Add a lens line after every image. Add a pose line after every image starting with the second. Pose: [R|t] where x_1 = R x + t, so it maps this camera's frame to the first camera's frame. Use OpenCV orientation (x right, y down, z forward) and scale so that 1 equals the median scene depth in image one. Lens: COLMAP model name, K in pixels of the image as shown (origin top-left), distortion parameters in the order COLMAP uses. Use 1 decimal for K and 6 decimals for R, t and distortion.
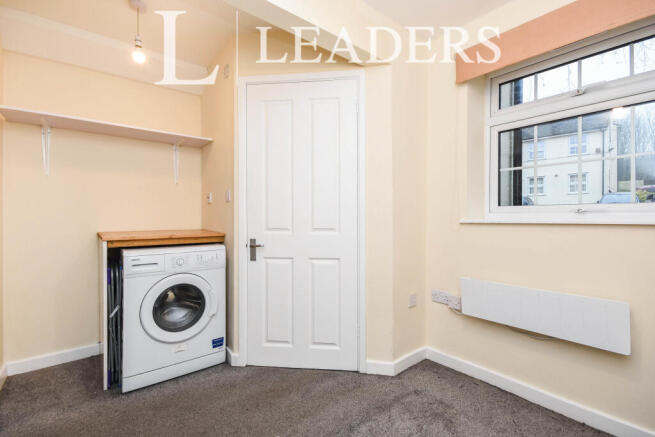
lens RADIAL K [[292.8, 0, 324.8], [0, 292.8, 215.4], [0, 0, 1]] dist [0.033678, -0.000614]
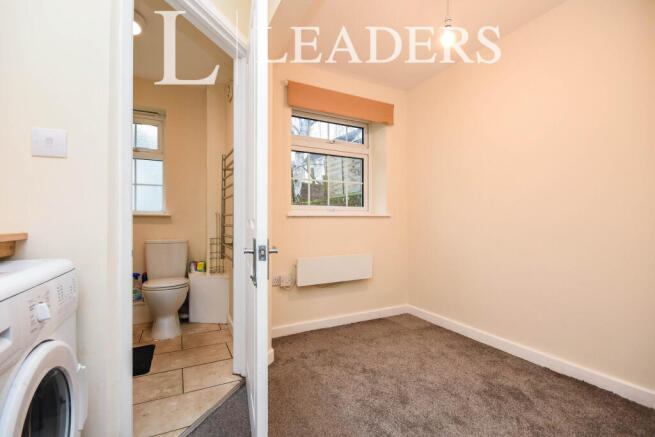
lens RADIAL K [[295.8, 0, 329.8], [0, 295.8, 221.9], [0, 0, 1]] dist [-0.002057, -0.000788]
pose [[0.195370, 0.001176, 0.980729, -0.770306], [0.000879, 0.999999, -0.001374, 0.054764], [-0.980729, 0.001130, 0.195369, 0.621223]]
